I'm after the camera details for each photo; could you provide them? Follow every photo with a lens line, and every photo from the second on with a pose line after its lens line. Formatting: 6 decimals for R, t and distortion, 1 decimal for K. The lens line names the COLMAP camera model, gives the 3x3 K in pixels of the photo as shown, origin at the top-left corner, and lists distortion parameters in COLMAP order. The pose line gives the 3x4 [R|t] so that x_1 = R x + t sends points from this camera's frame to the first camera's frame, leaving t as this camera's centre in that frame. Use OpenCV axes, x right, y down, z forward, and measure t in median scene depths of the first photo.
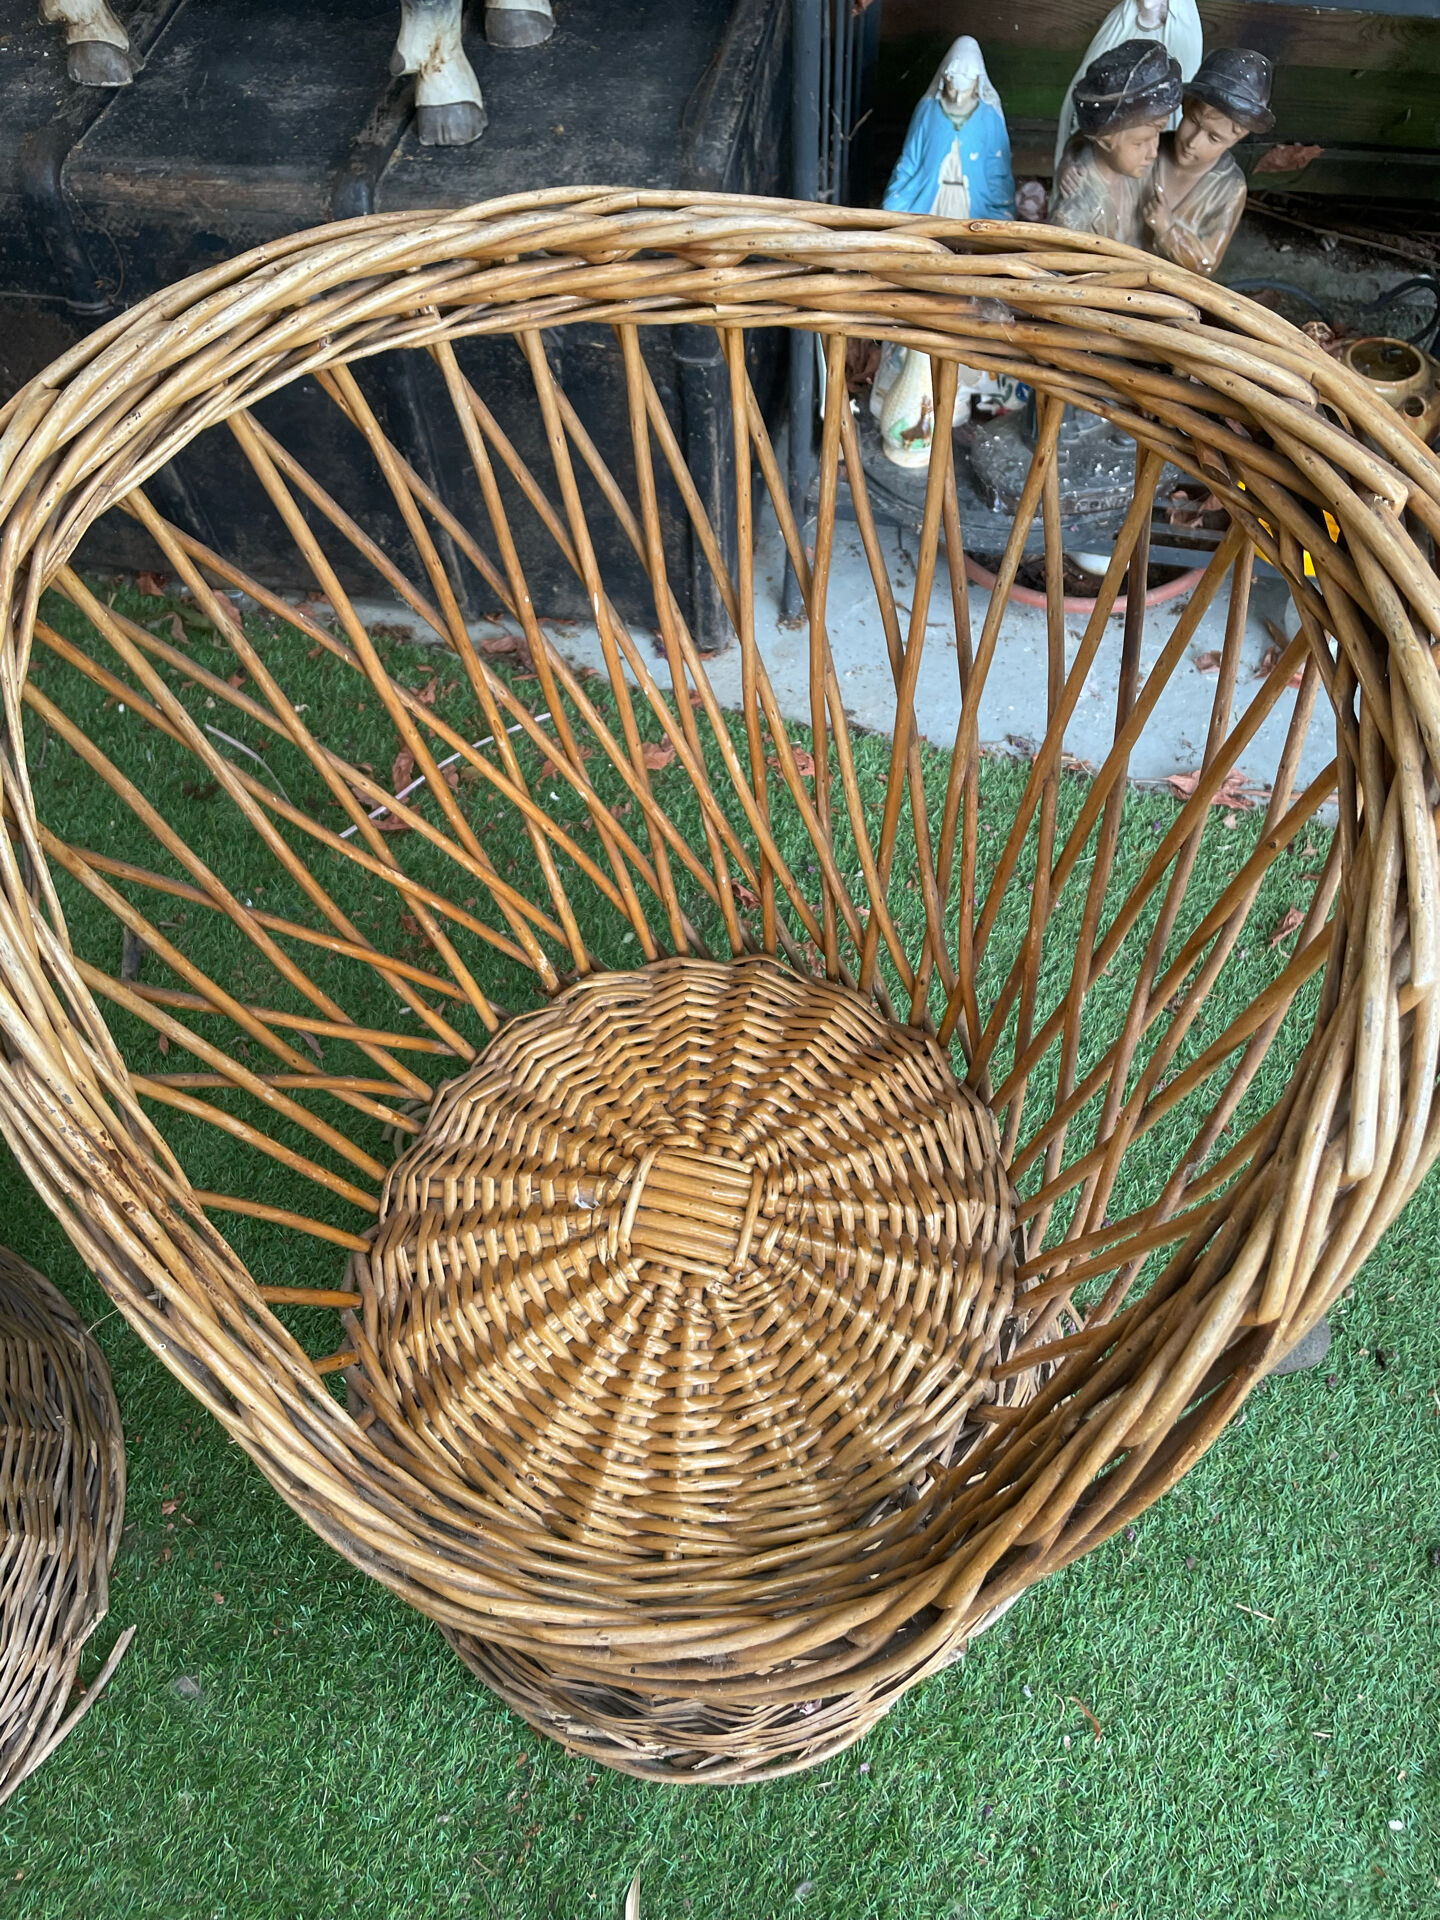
lens RADIAL K [[1411.3, 0, 735.4], [0, 1411.3, 947.5], [0, 0, 1]] dist [0.008440, -0.047072]
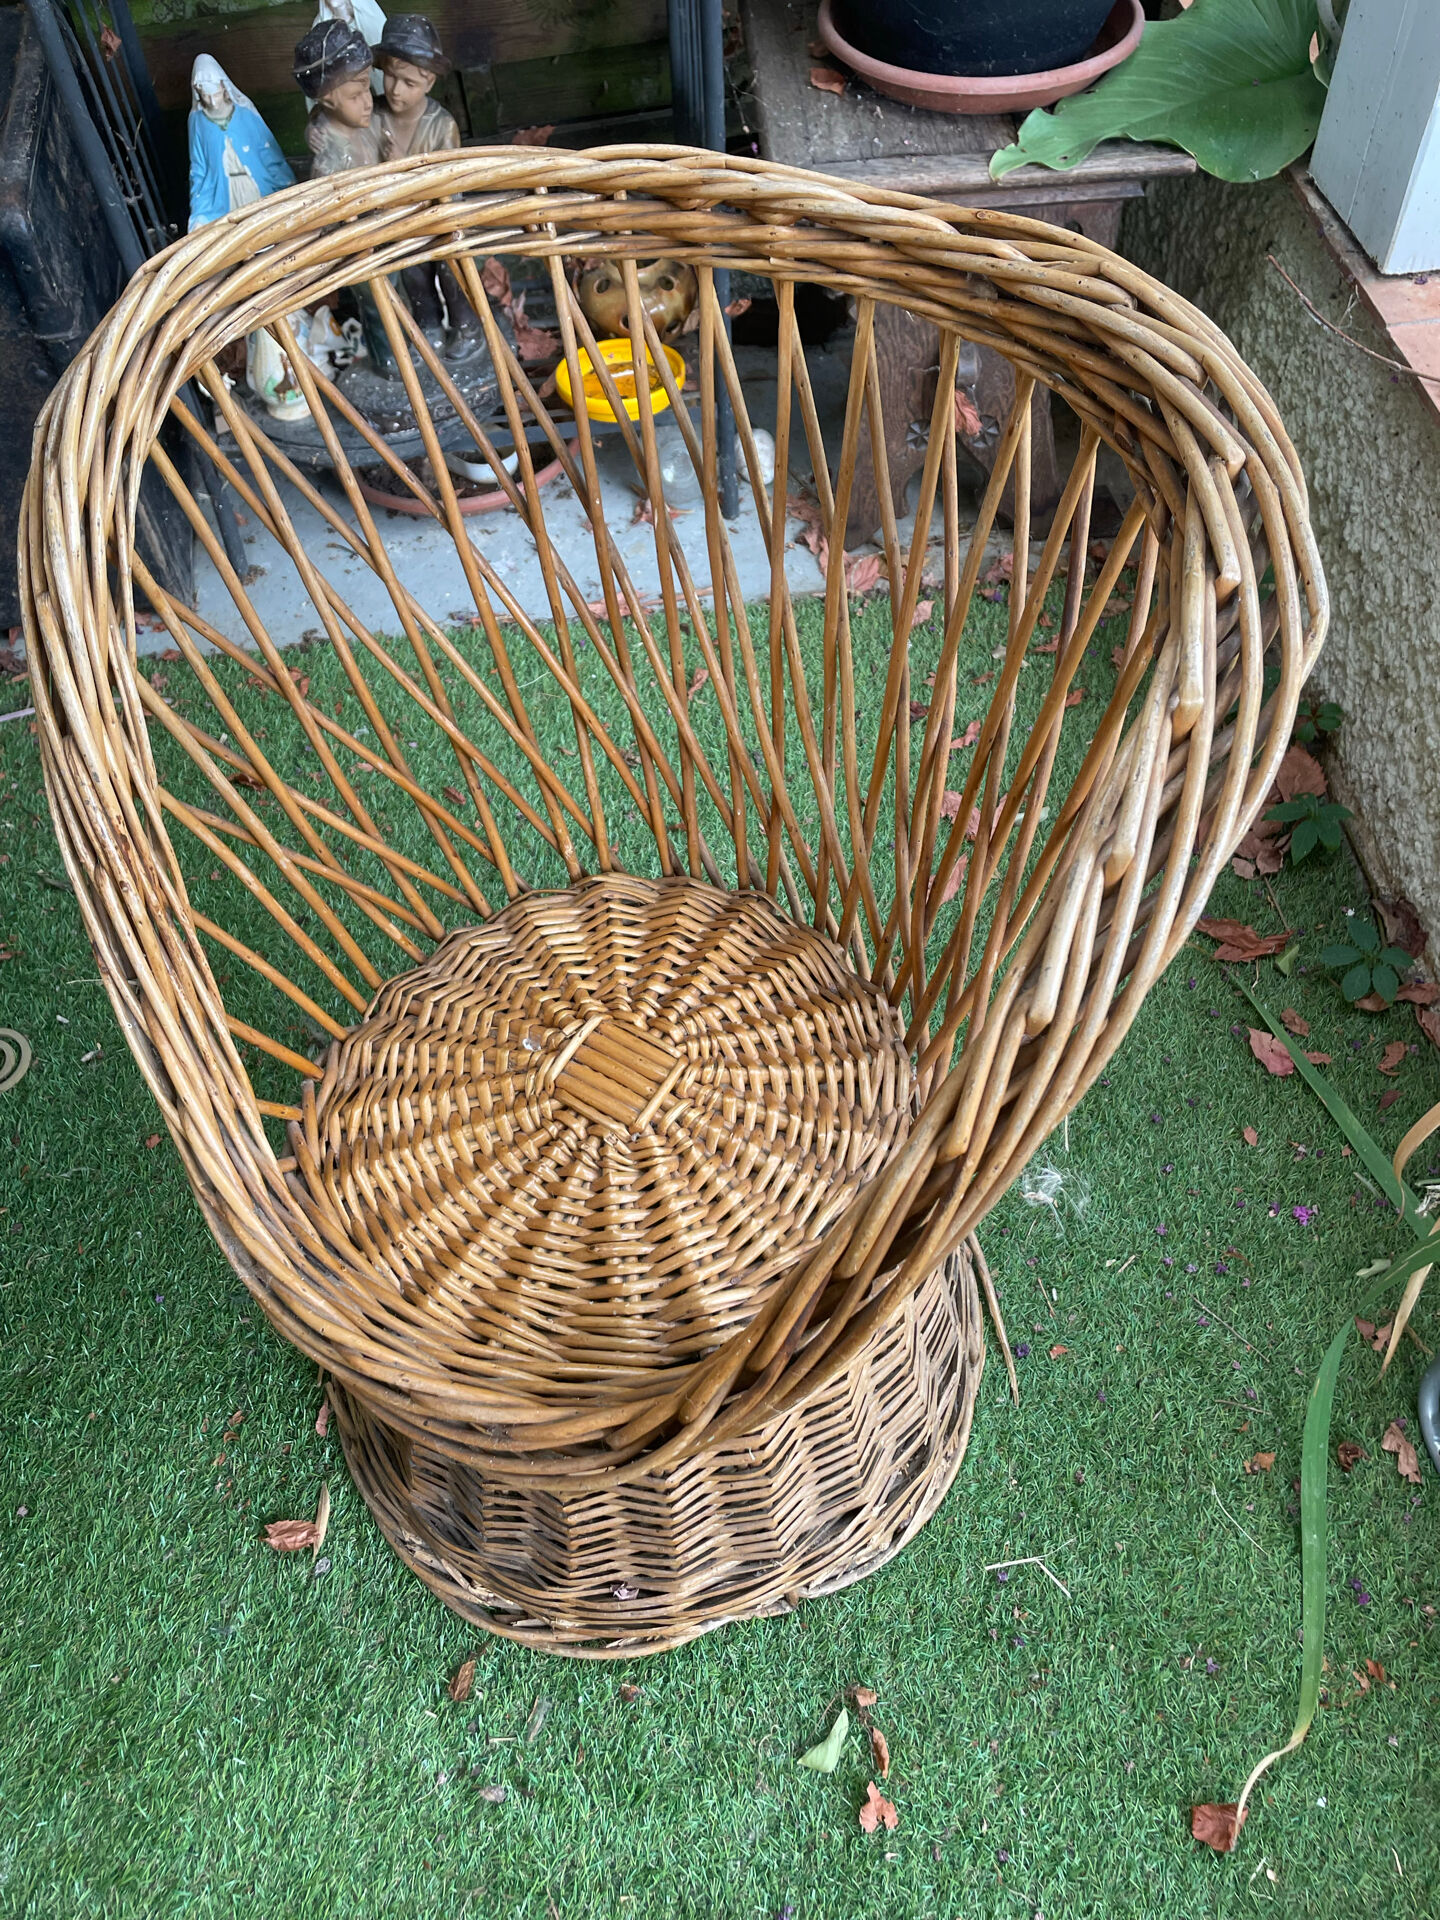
lens RADIAL K [[1411.3, 0, 763.3], [0, 1411.3, 979.6], [0, 0, 1]] dist [0.008440, -0.047072]
pose [[0.955624, 0.242821, -0.166793, 0.256138], [-0.255588, 0.964948, -0.059576, 0.158725], [0.146480, 0.099562, 0.984190, -0.081380]]
